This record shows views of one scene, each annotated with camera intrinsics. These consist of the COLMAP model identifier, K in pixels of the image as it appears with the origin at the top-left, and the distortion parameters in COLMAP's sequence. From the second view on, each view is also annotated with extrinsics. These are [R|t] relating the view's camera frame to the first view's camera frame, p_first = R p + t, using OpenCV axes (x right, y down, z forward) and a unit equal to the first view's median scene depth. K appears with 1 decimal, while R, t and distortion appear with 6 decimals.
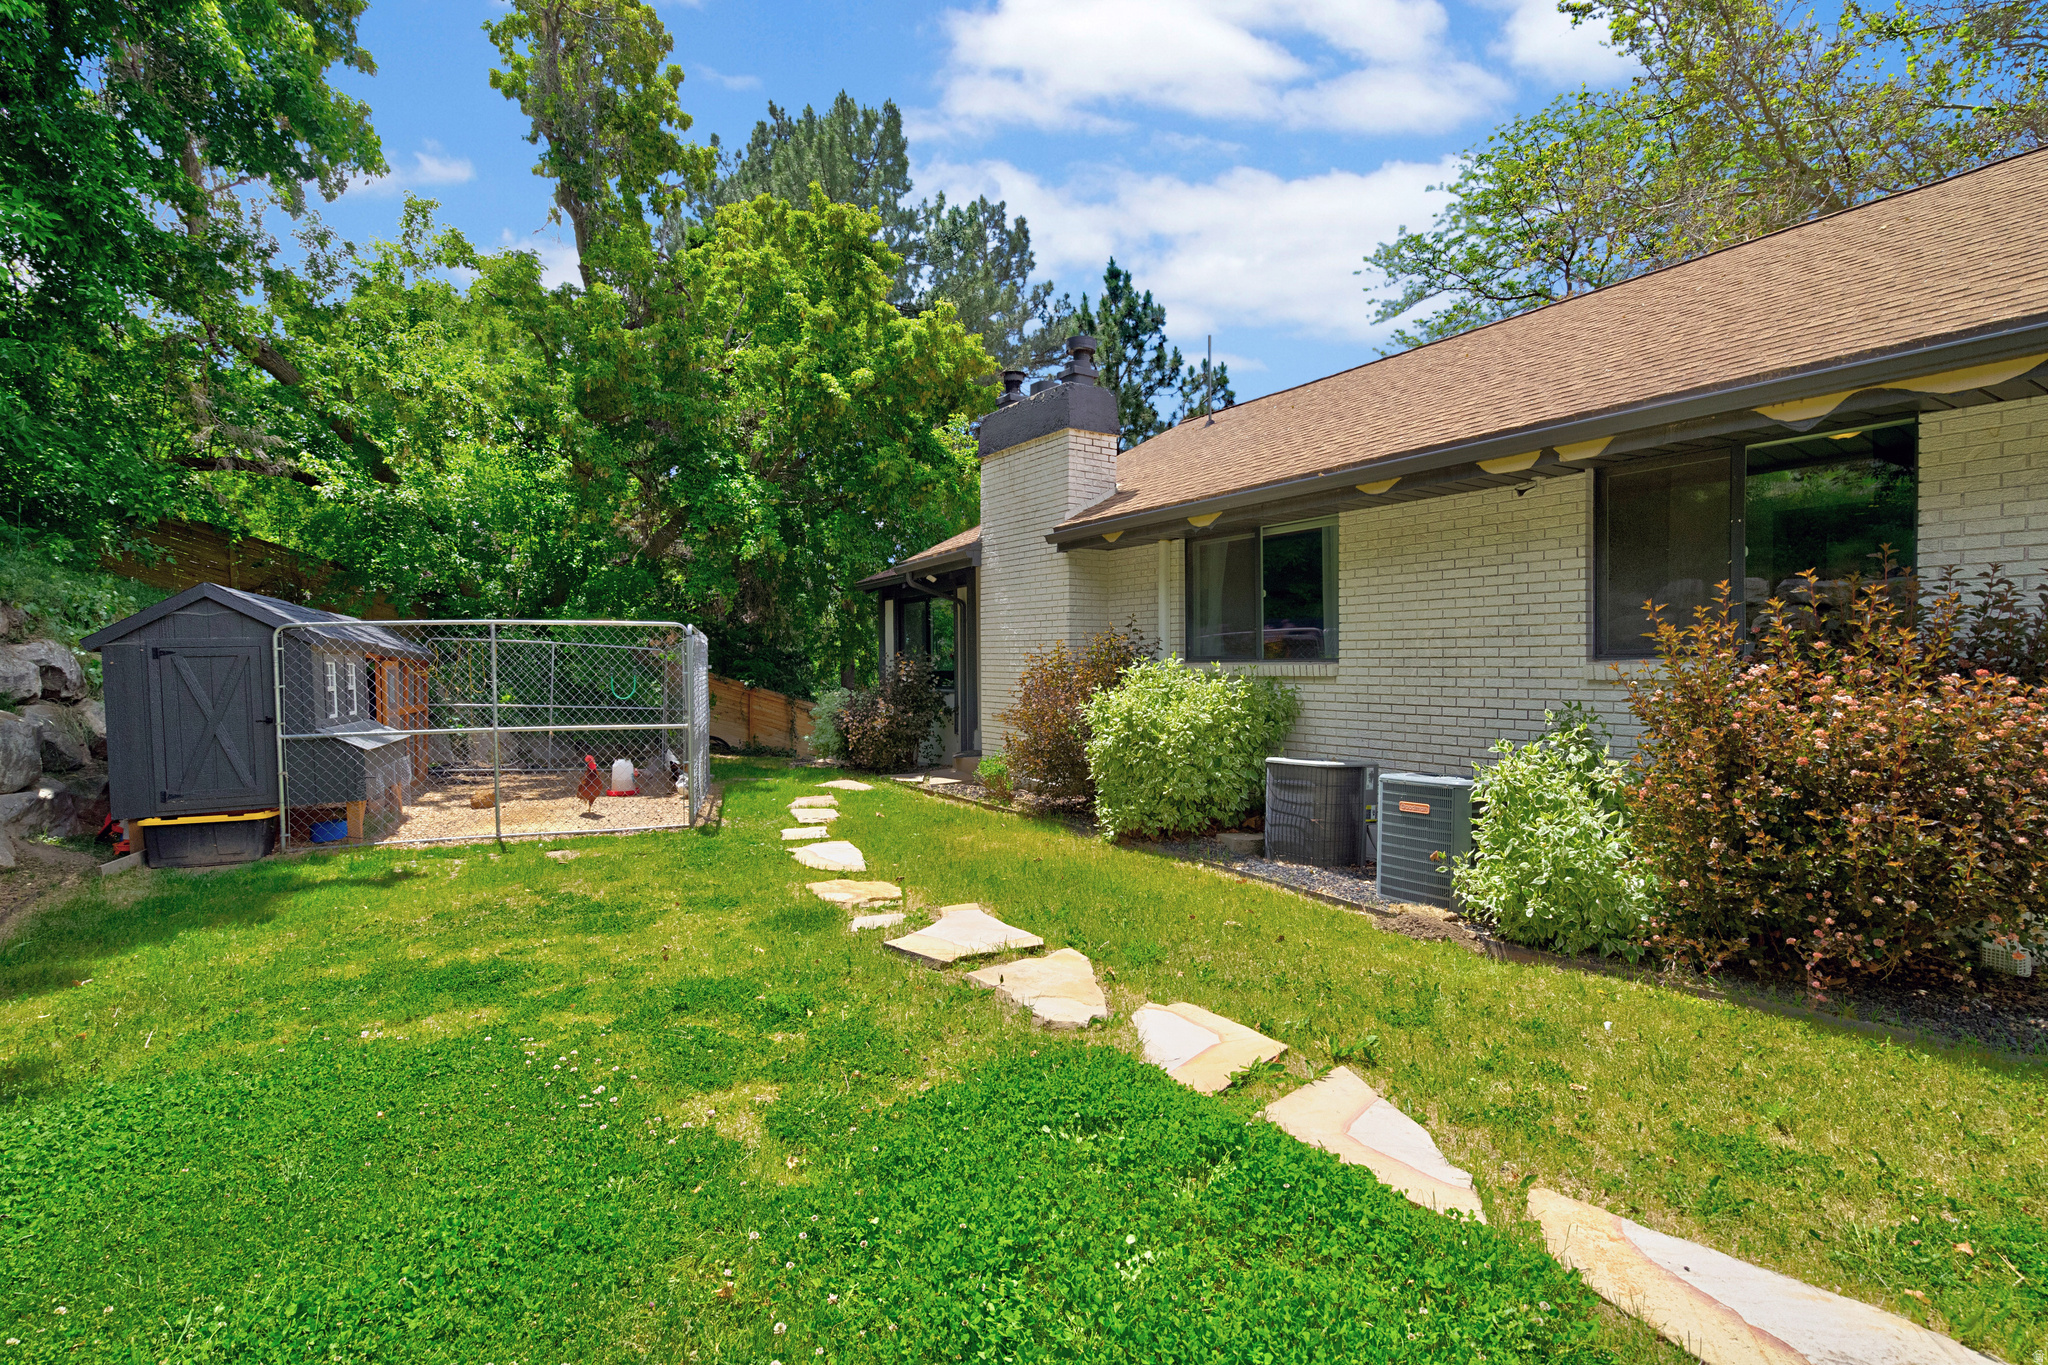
lens RADIAL K [[932.5, 0, 1018.4], [0, 932.5, 687.2], [0, 0, 1]] dist [-0.001704, 0.000889]
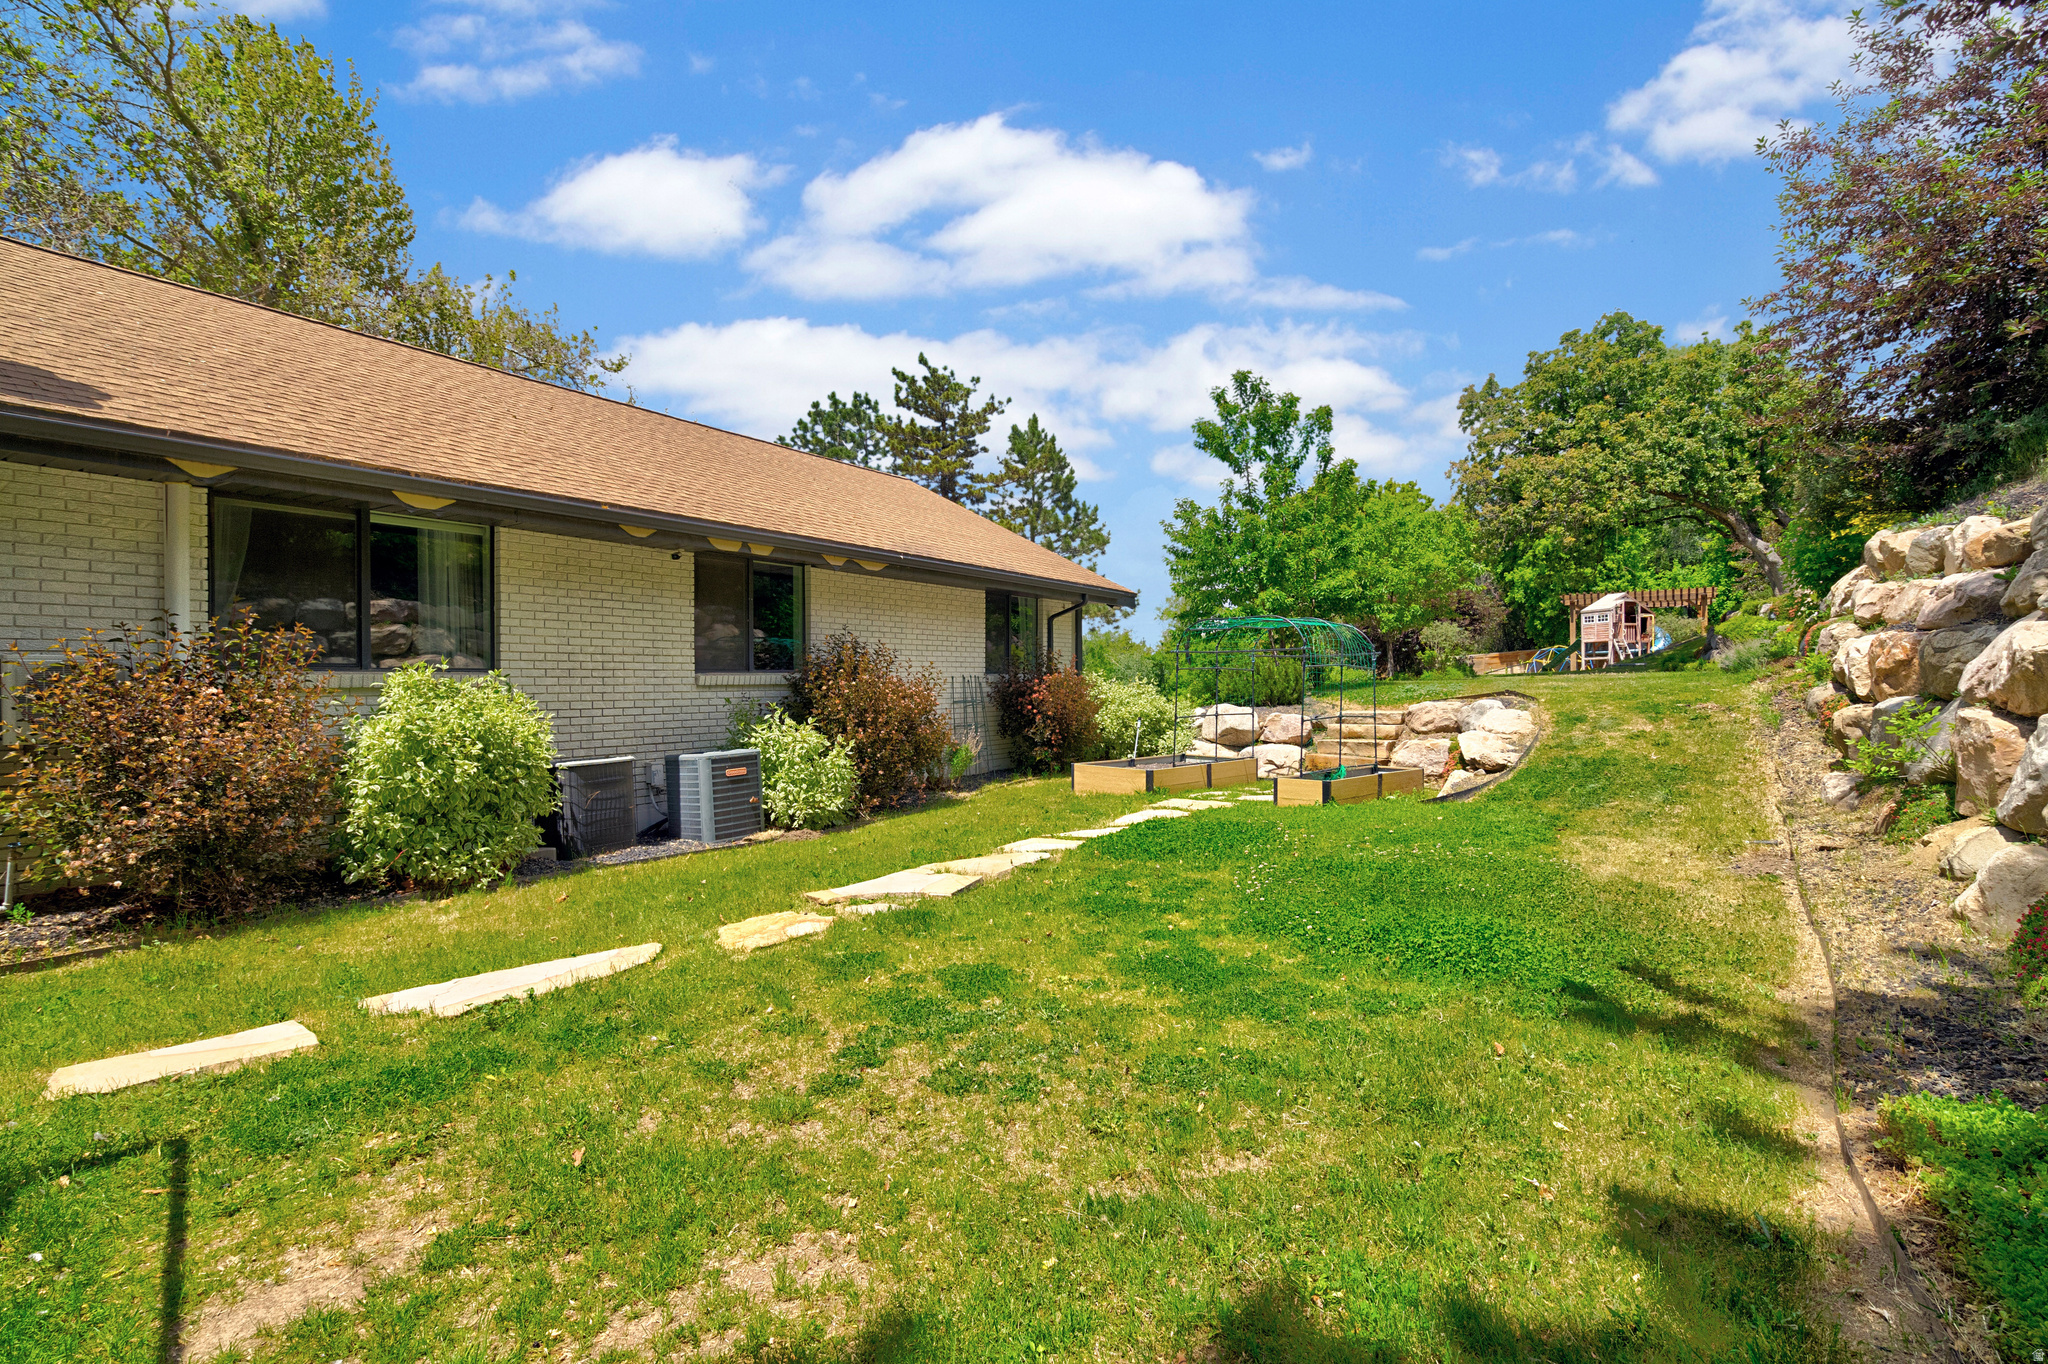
lens RADIAL K [[932.5, 0, 1019.6], [0, 932.5, 681.1], [0, 0, 1]] dist [-0.001704, 0.000889]
pose [[-0.399374, 0.012721, 0.916700, -1.055564], [0.031854, 0.999493, 0.000007, 0.001921], [-0.916235, 0.029204, -0.399576, 1.139596]]
